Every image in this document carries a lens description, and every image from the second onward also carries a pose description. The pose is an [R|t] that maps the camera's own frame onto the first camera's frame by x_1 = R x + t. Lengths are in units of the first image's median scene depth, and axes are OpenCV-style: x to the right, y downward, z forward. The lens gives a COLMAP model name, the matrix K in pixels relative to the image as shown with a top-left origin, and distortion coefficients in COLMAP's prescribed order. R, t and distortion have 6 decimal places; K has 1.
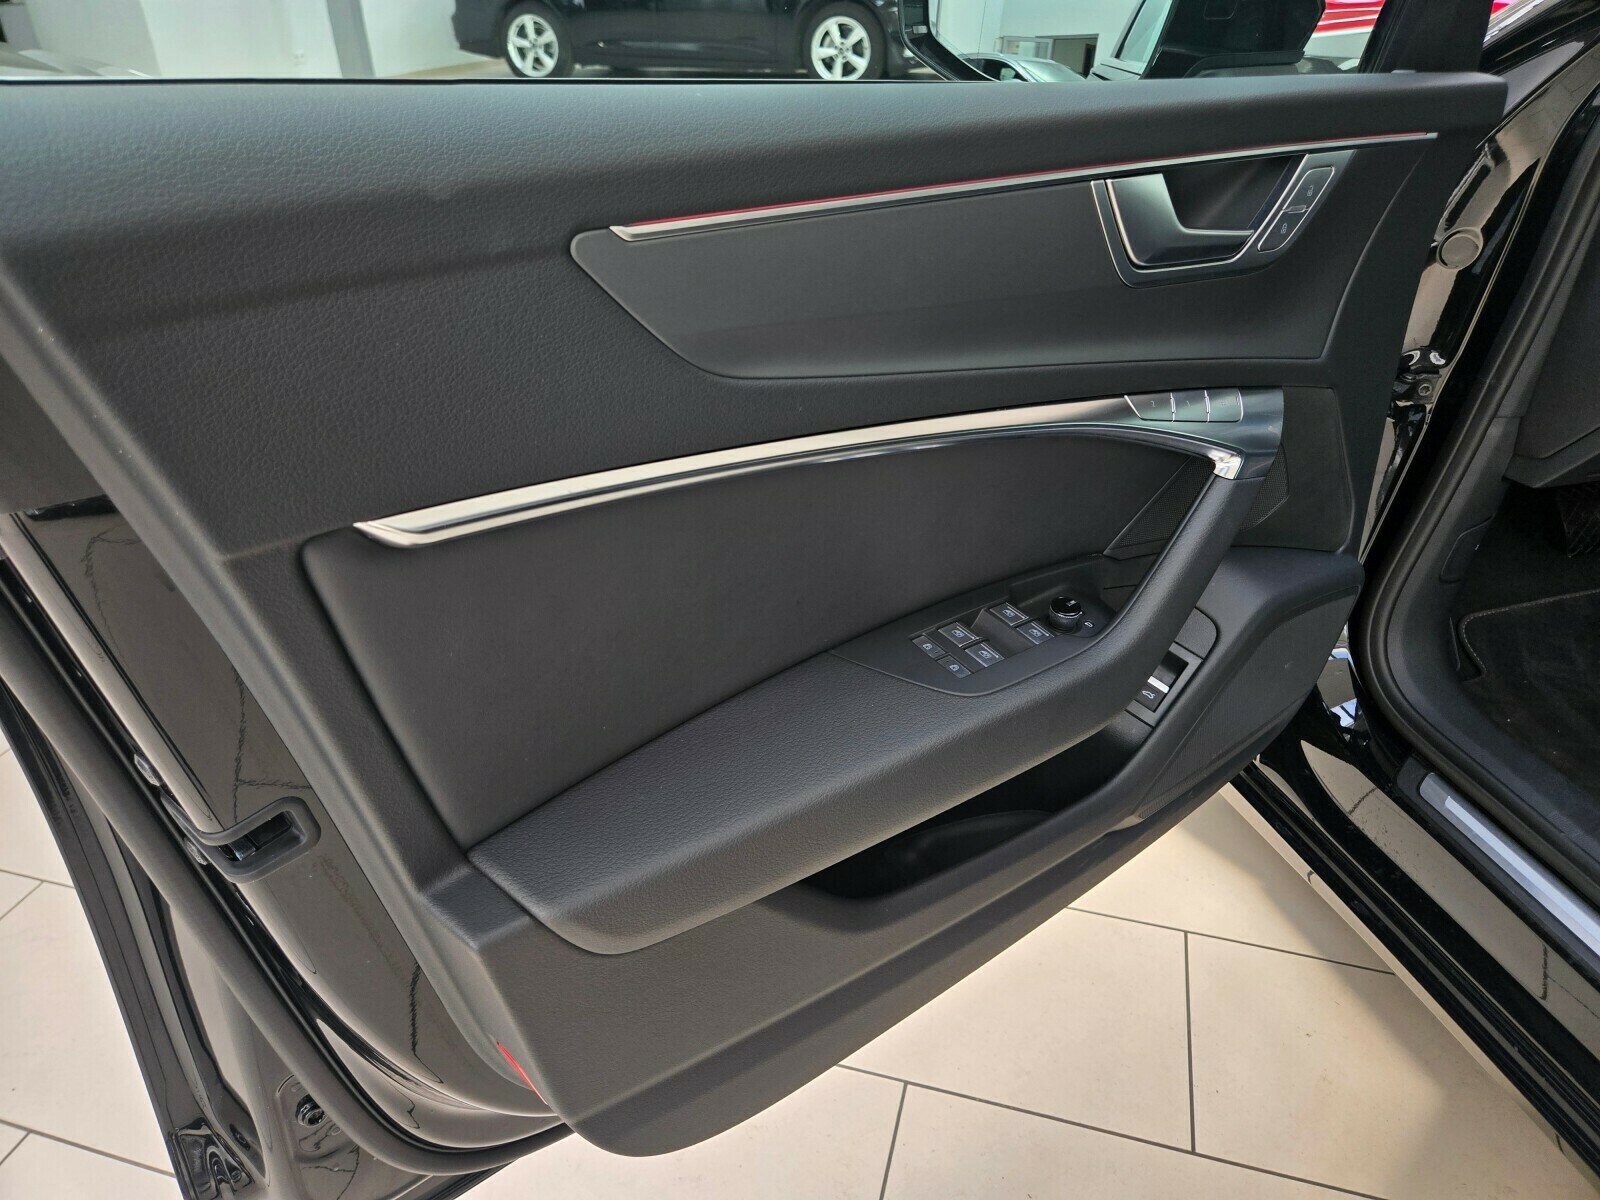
lens RADIAL K [[1073.9, 0, 793.6], [0, 1073.9, 599.3], [0, 0, 1]] dist [0.058165, -0.045893]
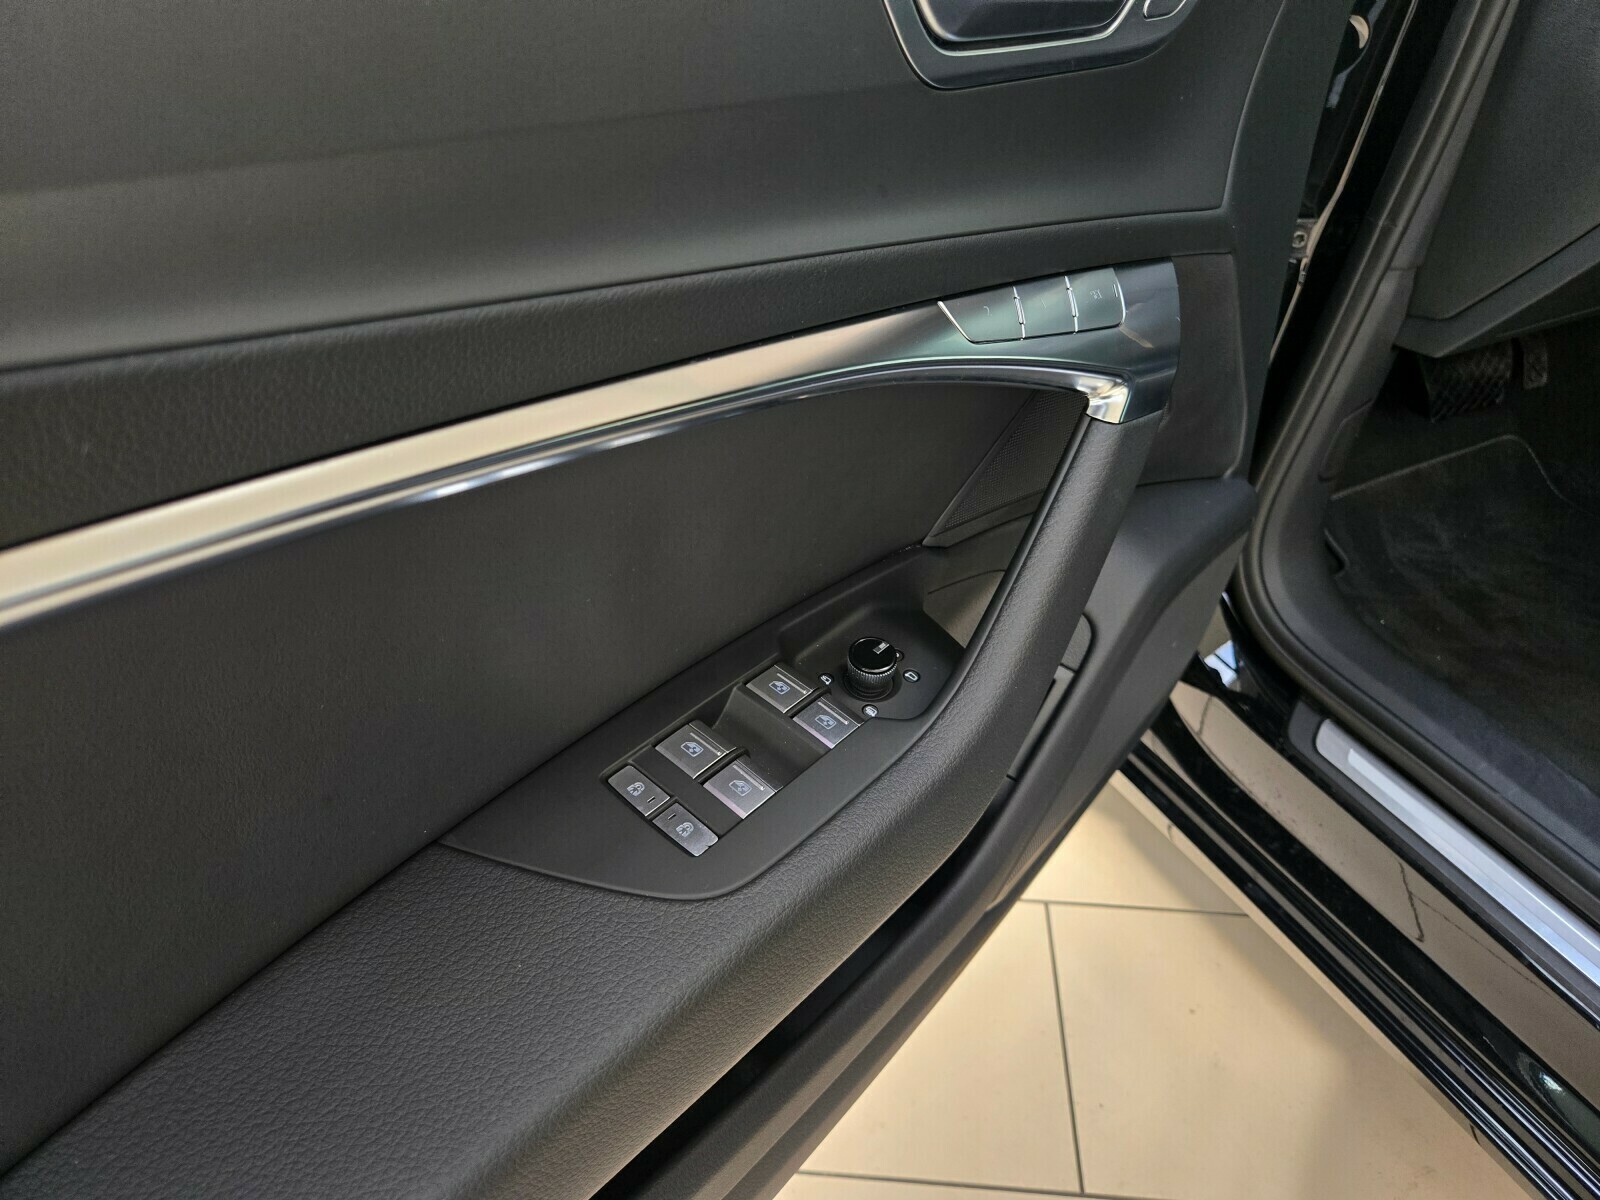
lens RADIAL K [[1079.2, 0, 775.7], [0, 1079.2, 602.4], [0, 0, 1]] dist [0.022853, -0.002689]
pose [[0.983772, -0.117748, 0.135378, 0.085769], [0.102533, 0.988134, 0.114358, -0.070181], [-0.147237, -0.098621, 0.984172, 0.294097]]
